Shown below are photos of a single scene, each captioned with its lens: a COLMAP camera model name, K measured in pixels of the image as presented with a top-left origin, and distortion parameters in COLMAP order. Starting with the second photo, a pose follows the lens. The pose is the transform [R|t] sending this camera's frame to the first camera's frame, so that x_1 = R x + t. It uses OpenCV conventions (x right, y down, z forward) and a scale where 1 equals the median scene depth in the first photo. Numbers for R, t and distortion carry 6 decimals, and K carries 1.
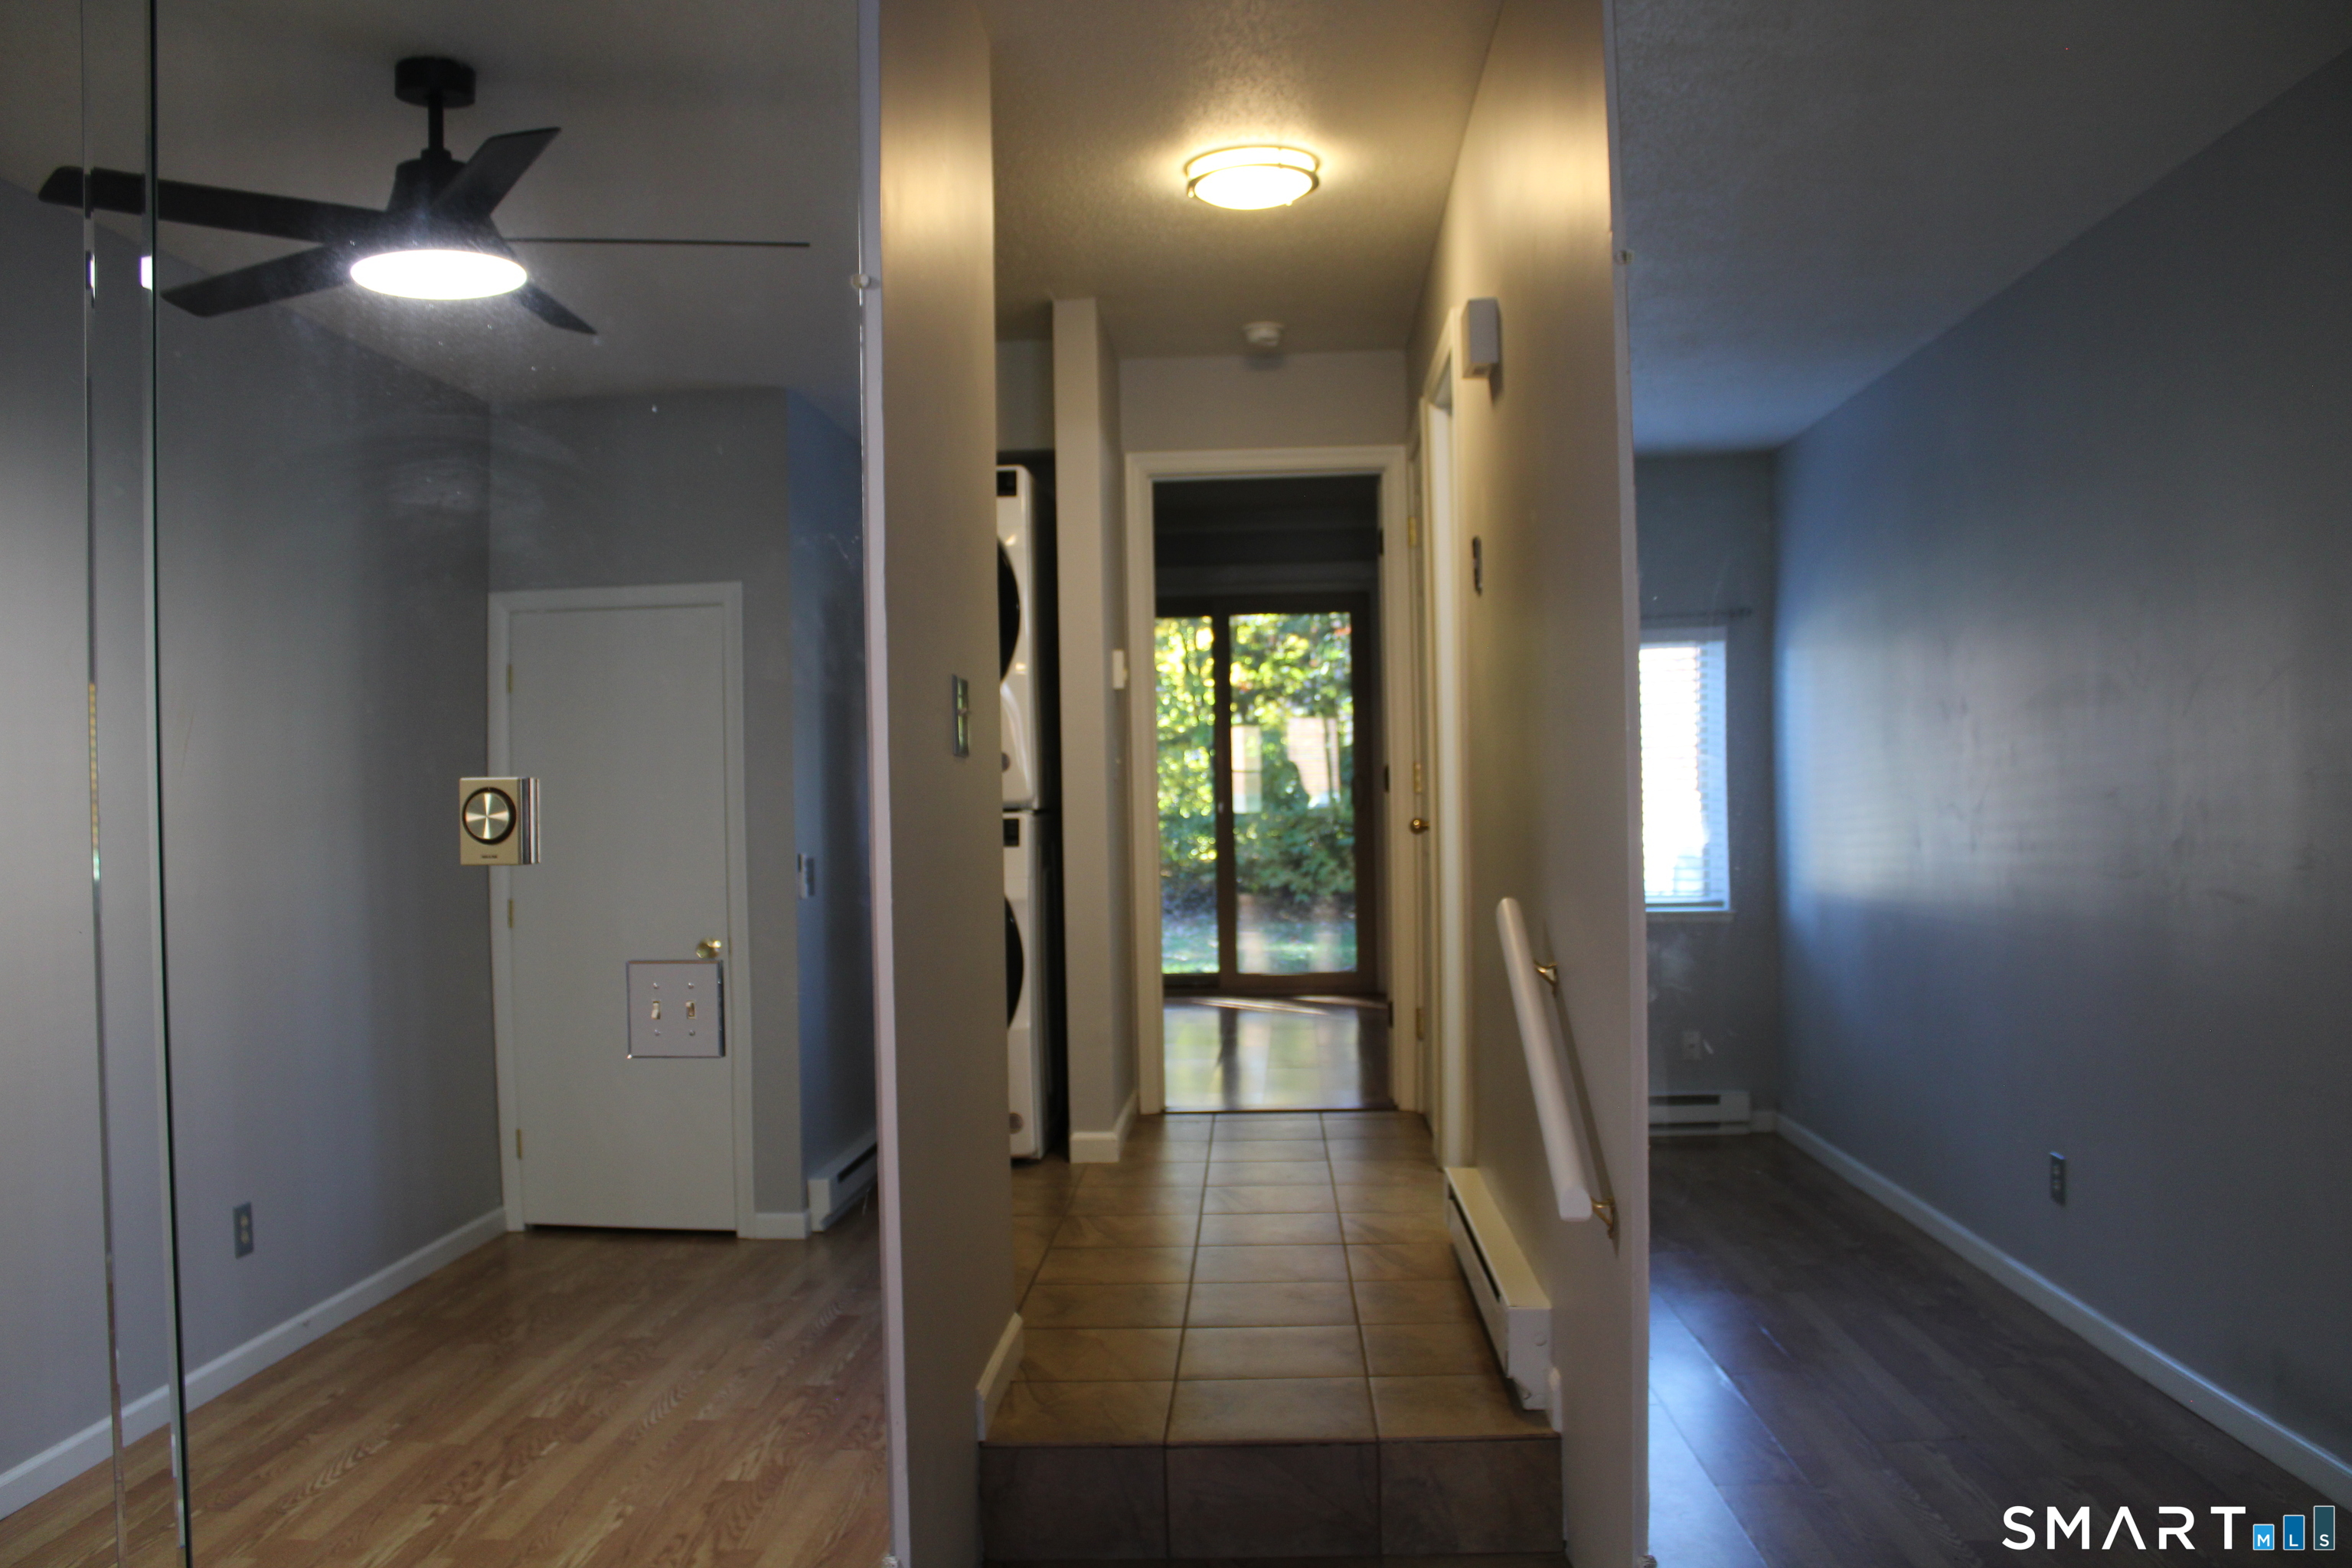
lens RADIAL K [[1957.4, 0, 1173.4], [0, 1957.4, 752.3], [0, 0, 1]] dist [-0.193875, 0.245660]
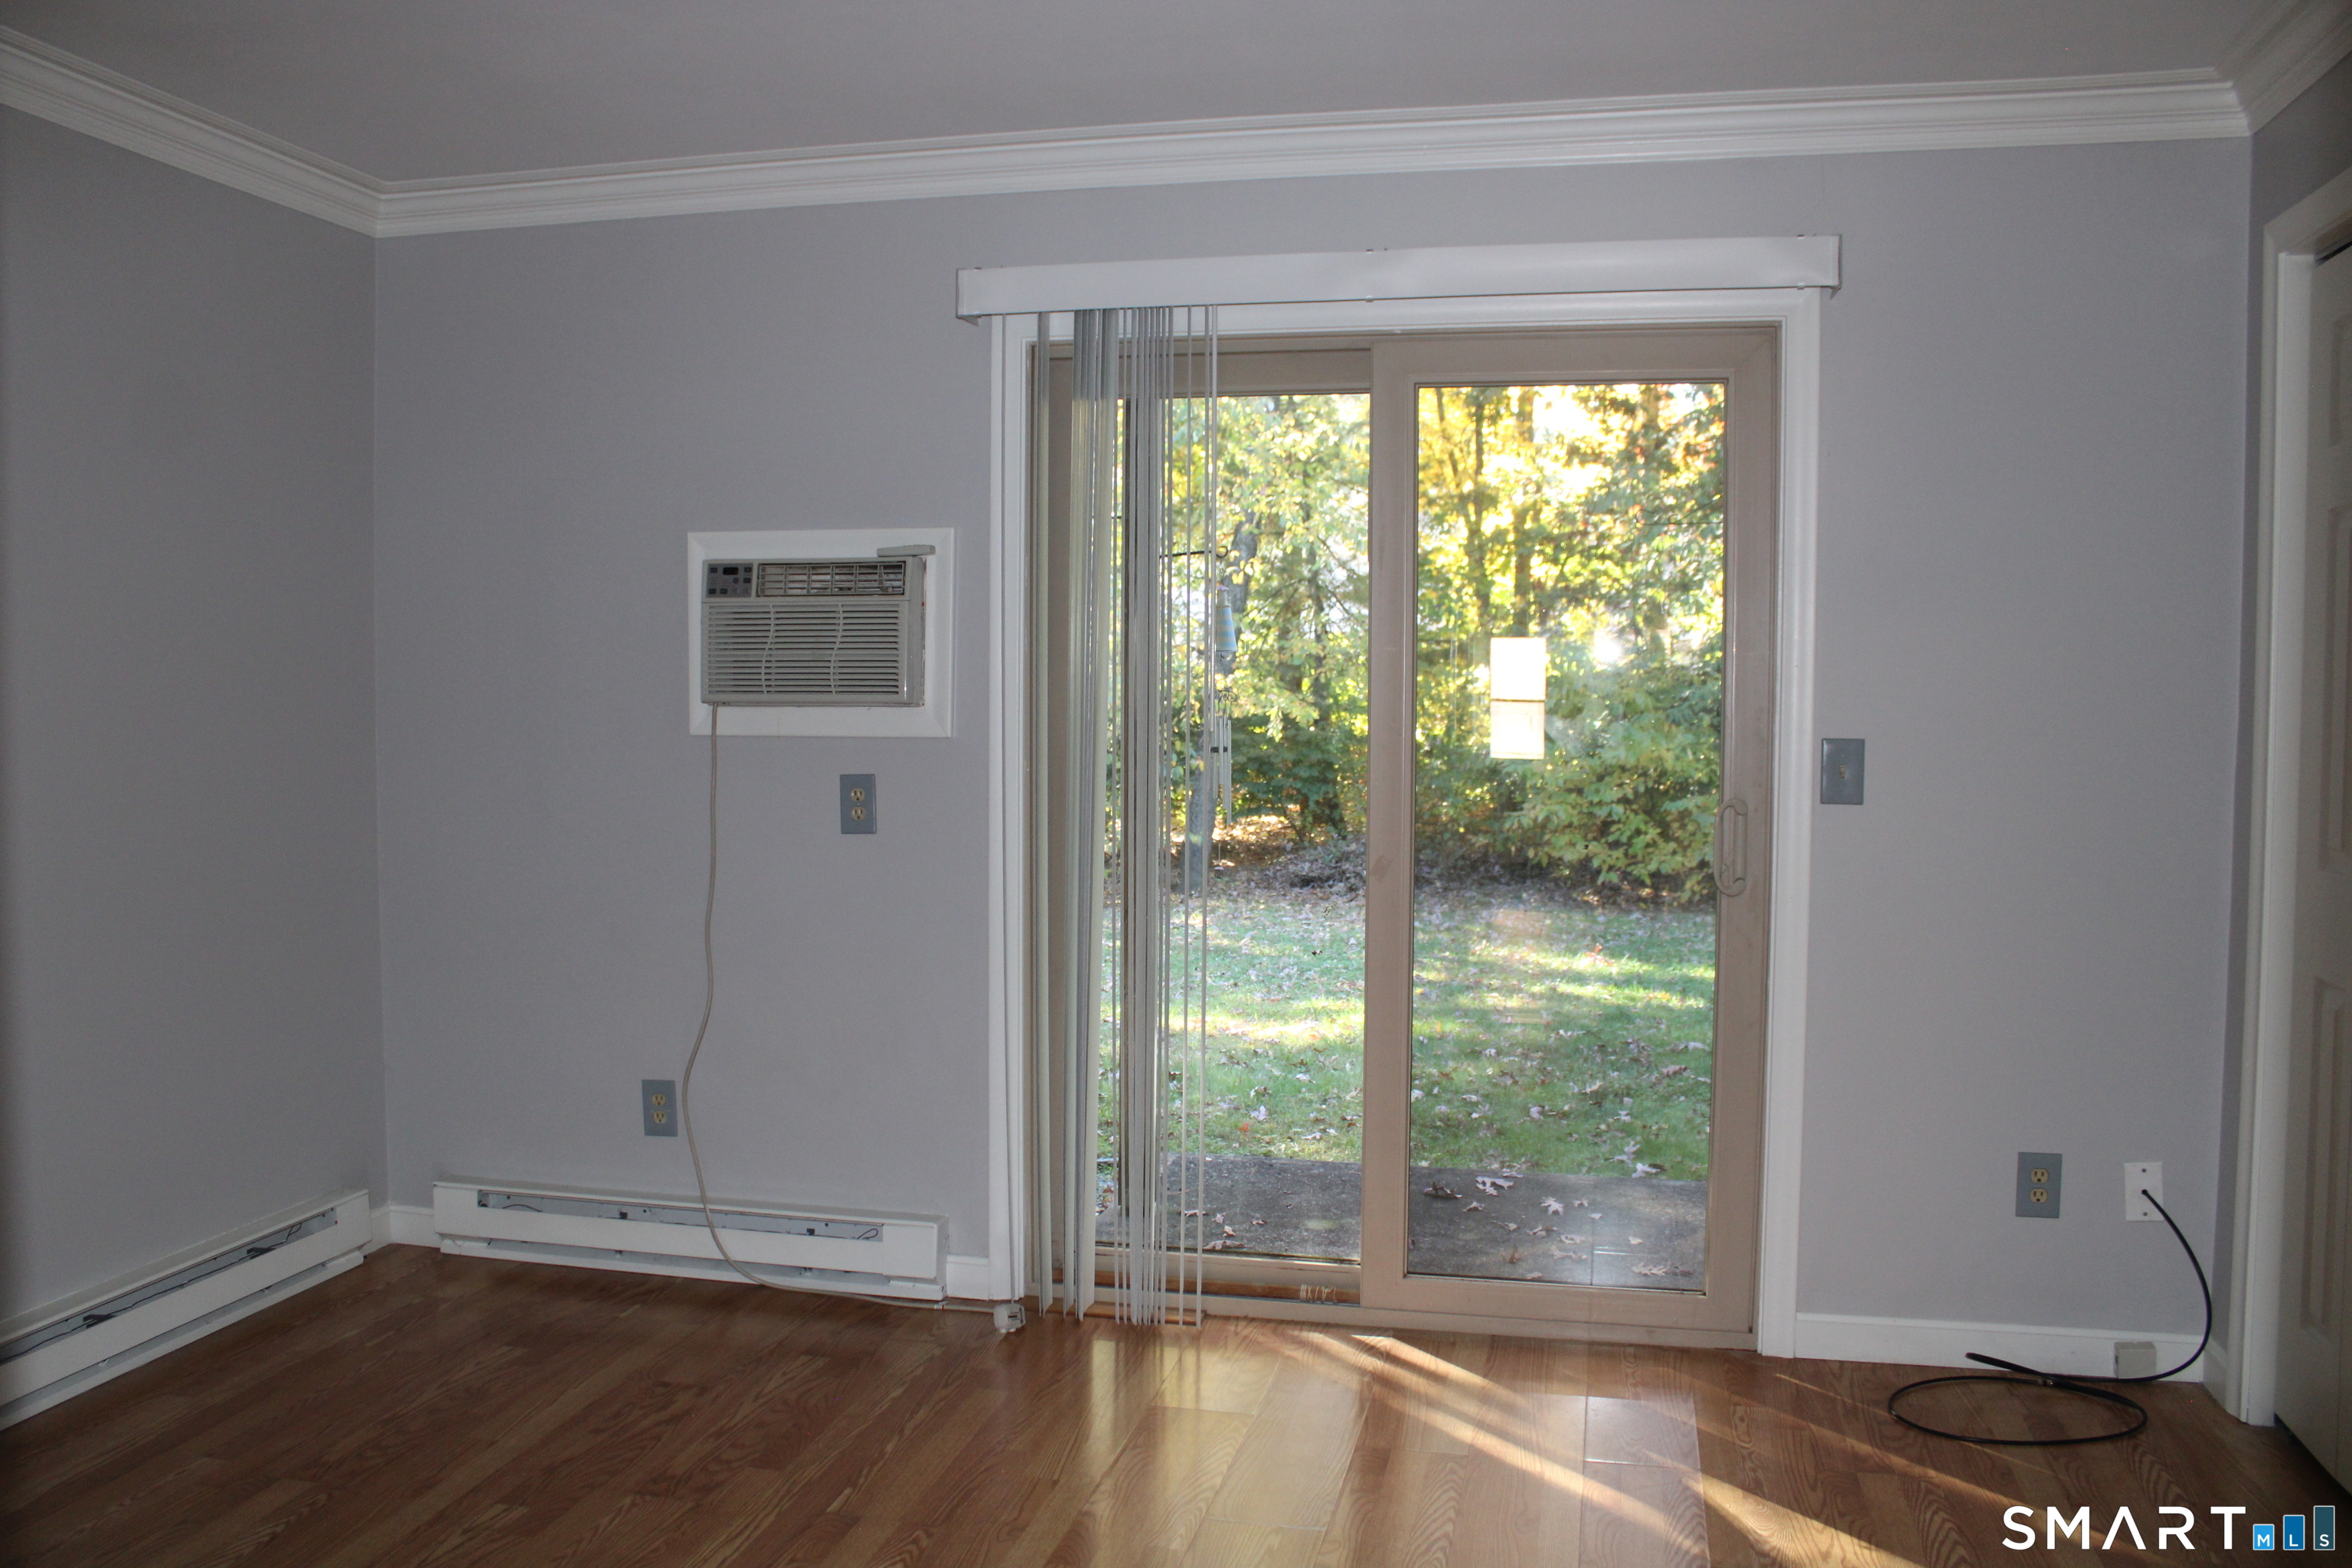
lens RADIAL K [[1969.8, 0, 1036.1], [0, 1969.8, 793.1], [0, 0, 1]] dist [-0.158959, 0.082885]
pose [[0.974088, 0.033898, -0.223616, 0.082769], [-0.017755, 0.997114, 0.073811, -0.026219], [0.225473, -0.067928, 0.971878, 1.095531]]
